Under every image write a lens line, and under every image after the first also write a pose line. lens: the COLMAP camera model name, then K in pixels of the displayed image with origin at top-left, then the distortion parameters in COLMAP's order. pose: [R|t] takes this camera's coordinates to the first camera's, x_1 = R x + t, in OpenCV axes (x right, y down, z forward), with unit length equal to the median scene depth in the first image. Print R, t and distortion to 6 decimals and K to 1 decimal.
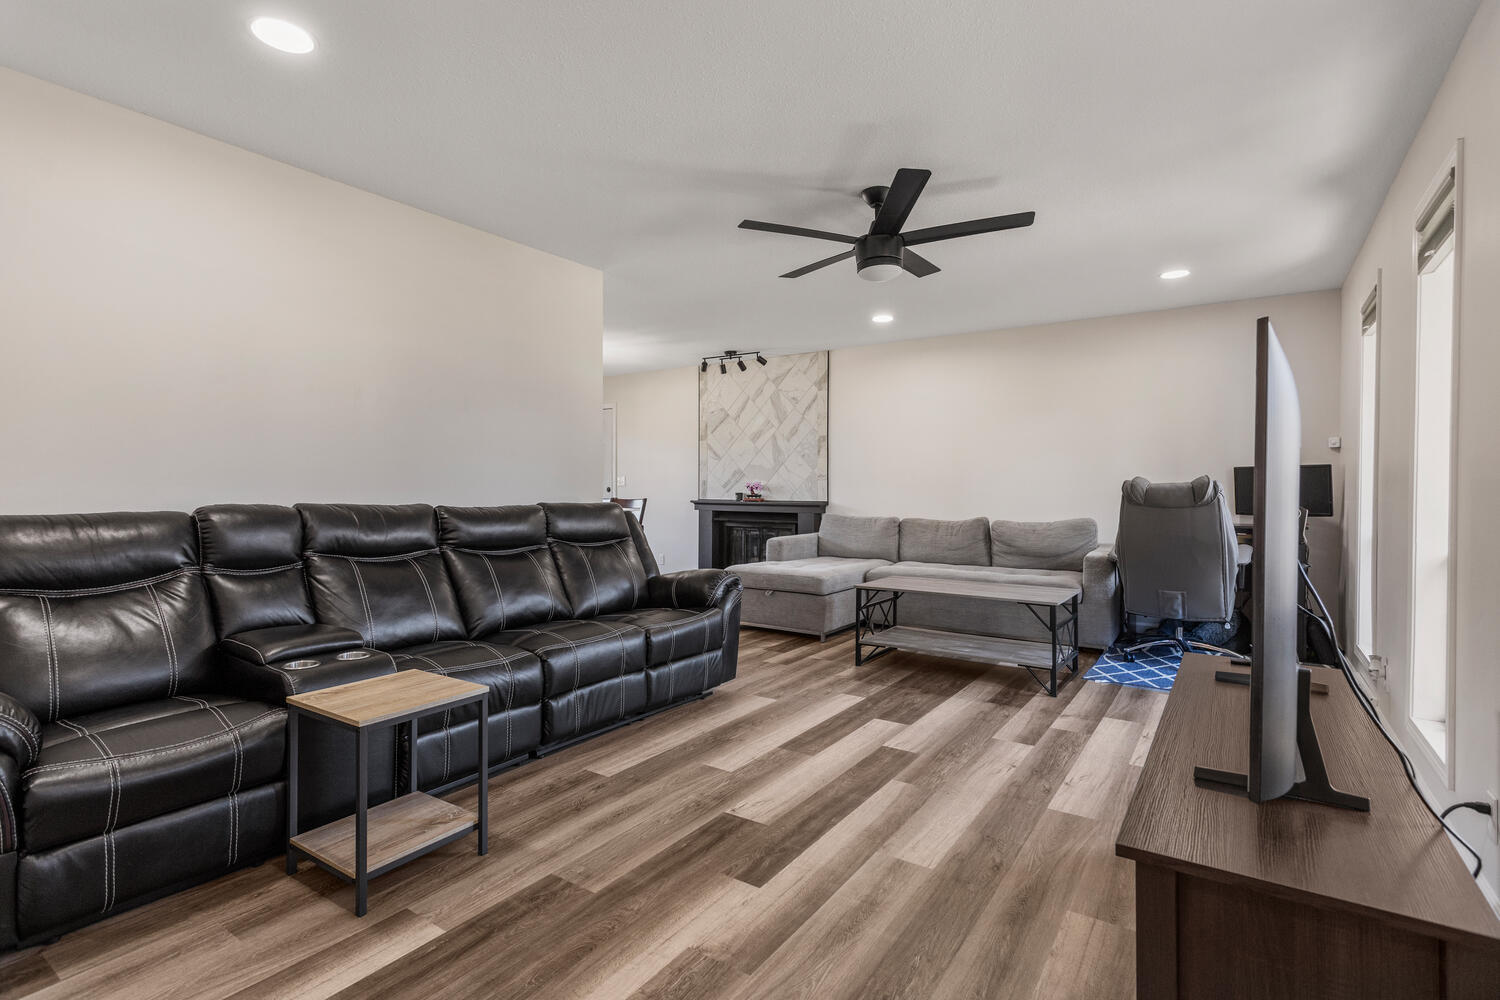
lens RADIAL K [[727.8, 0, 743.8], [0, 727.8, 498.2], [0, 0, 1]] dist [0.010544, 0.000302]
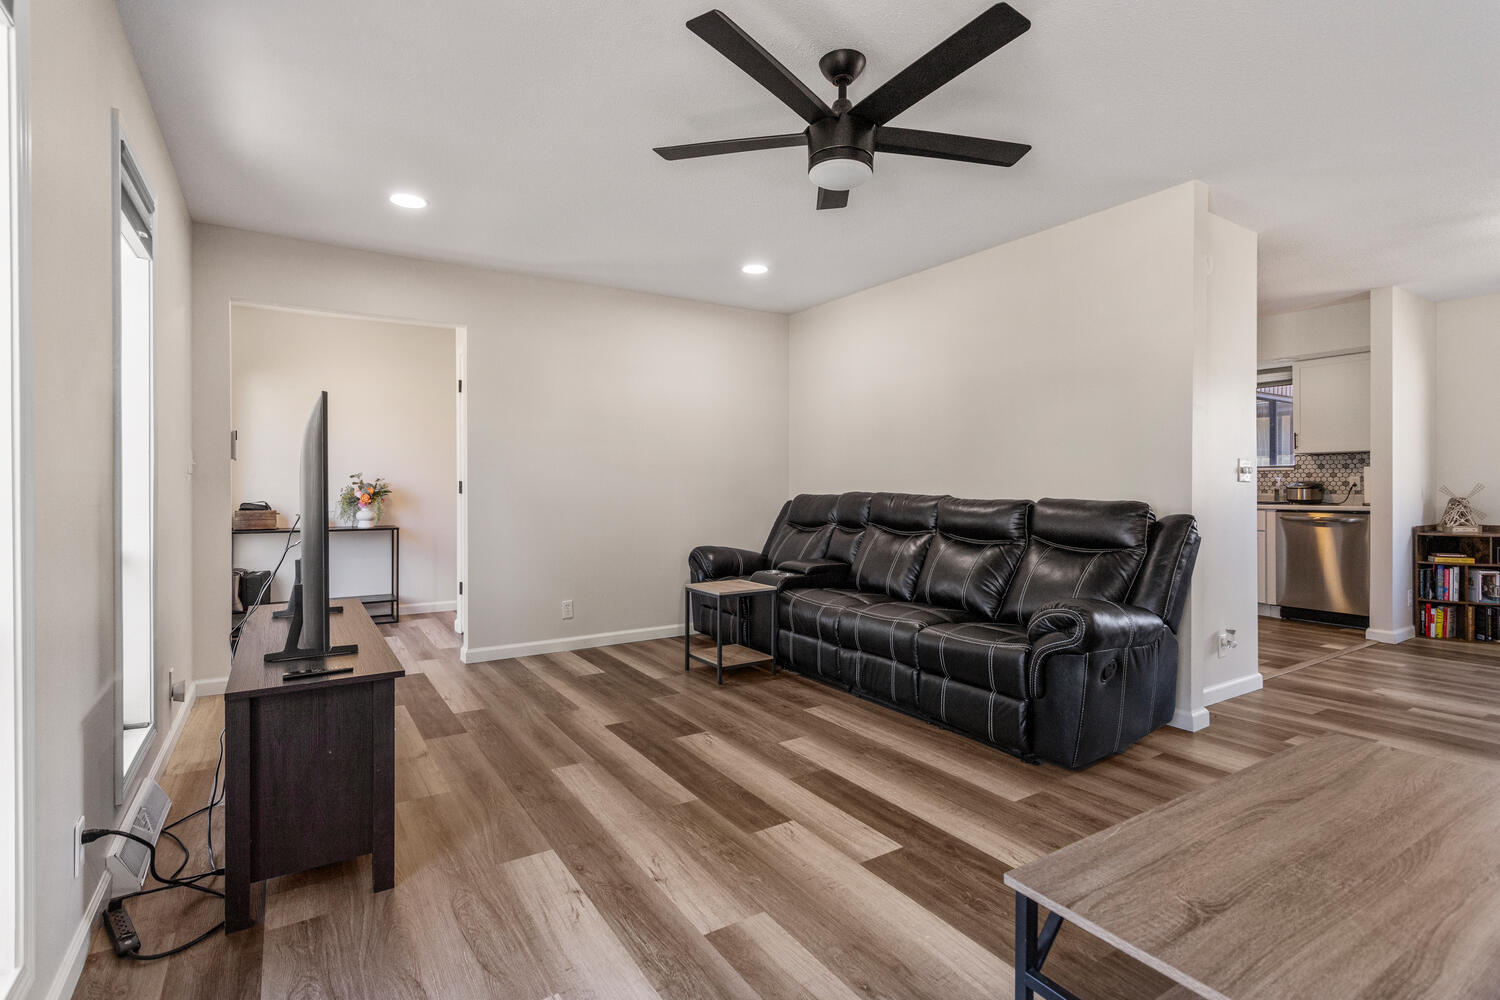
lens RADIAL K [[727.8, 0, 747.5], [0, 727.8, 490.2], [0, 0, 1]] dist [0.010544, 0.000302]
pose [[-0.397296, 0.006164, -0.917670, 0.990264], [-0.007718, 0.999920, 0.010058, -0.012466], [0.917658, 0.011078, -0.397217, 1.375348]]
